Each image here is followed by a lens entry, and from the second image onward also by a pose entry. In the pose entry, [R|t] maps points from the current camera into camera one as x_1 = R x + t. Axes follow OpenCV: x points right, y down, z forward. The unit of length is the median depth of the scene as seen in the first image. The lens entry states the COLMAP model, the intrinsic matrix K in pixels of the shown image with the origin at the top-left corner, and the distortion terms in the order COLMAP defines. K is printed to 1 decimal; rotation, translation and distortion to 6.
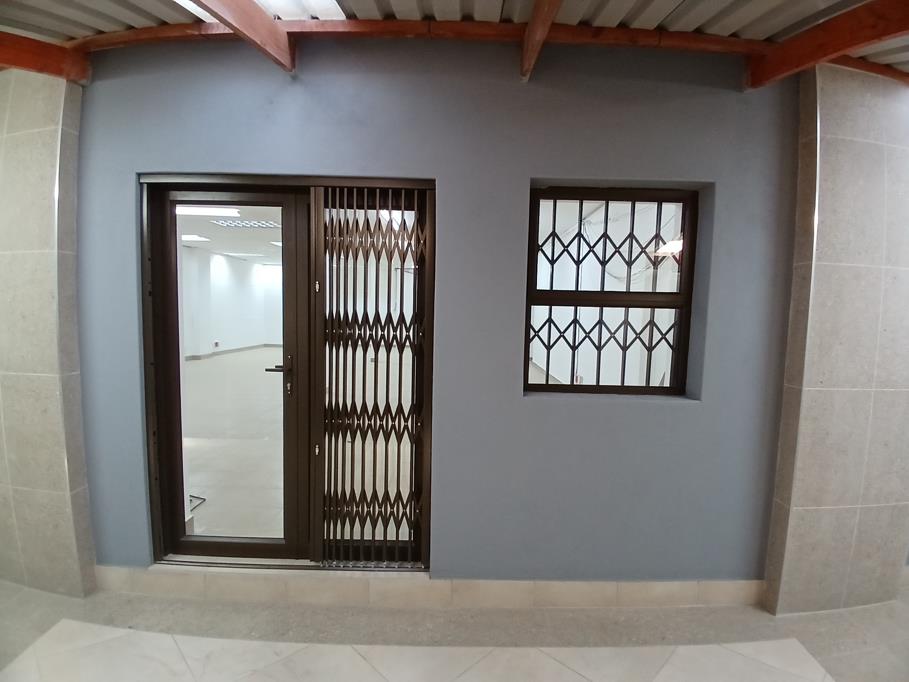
lens RADIAL K [[450.7, 0, 477.6], [0, 450.7, 347.0], [0, 0, 1]] dist [0.001279, -0.042673]
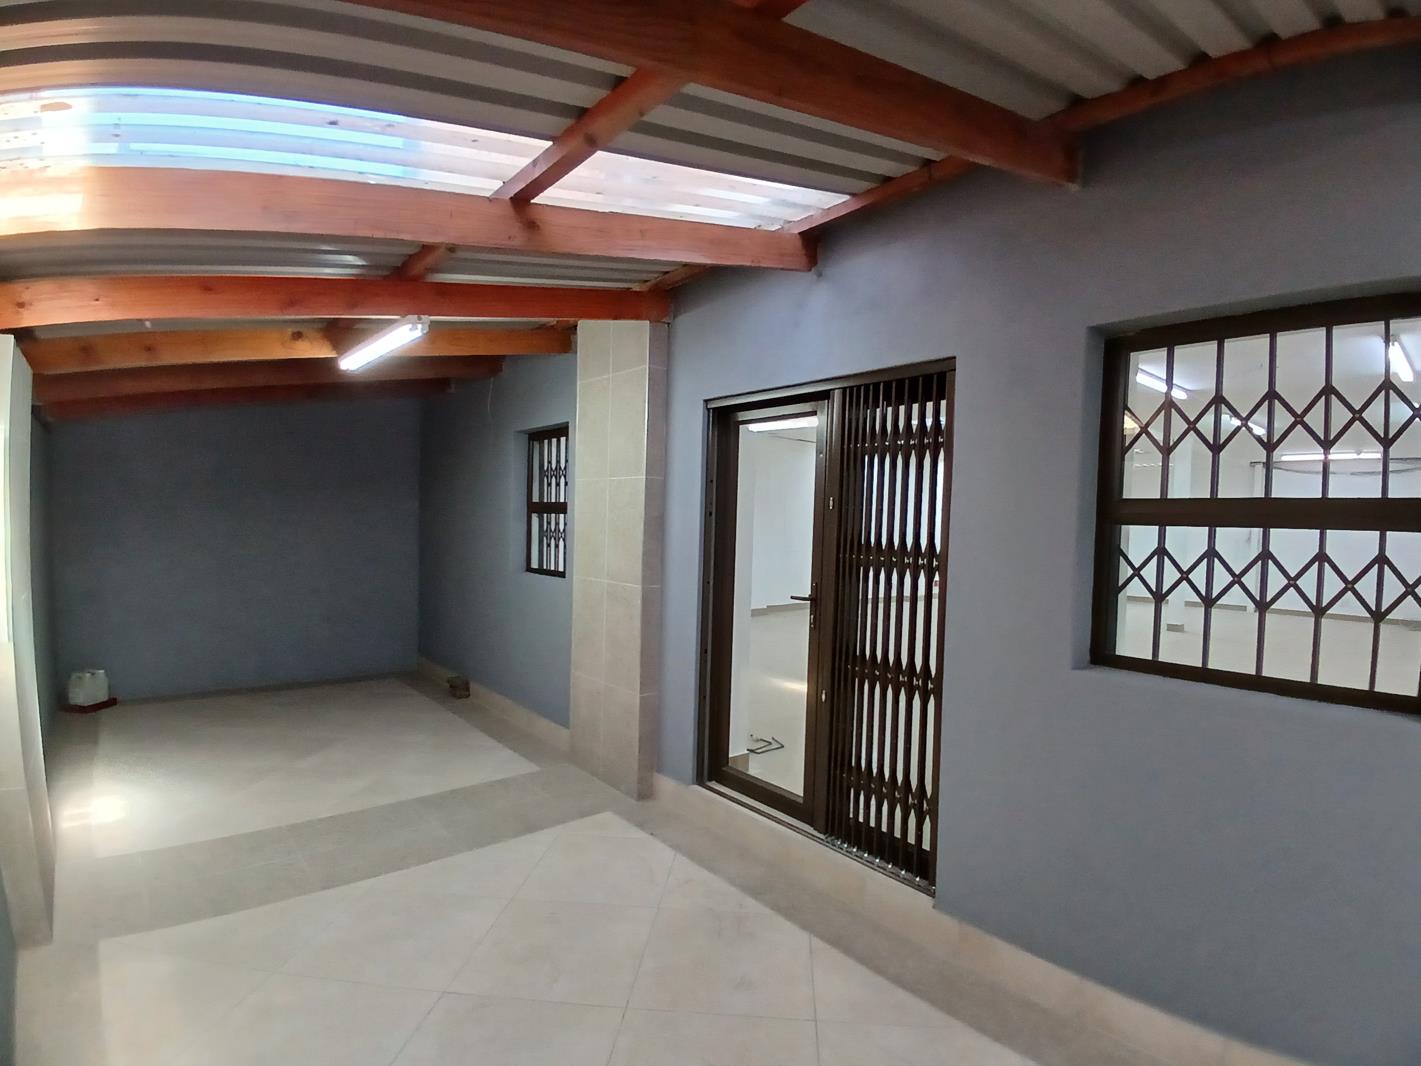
lens RADIAL K [[704.5, 0, 746.6], [0, 704.5, 542.4], [0, 0, 1]] dist [0.001279, -0.042673]
pose [[0.655525, 0.014908, -0.755026, 0.534560], [-0.075931, 0.996040, -0.046257, 0.014028], [0.751347, 0.087653, 0.654061, 0.001809]]
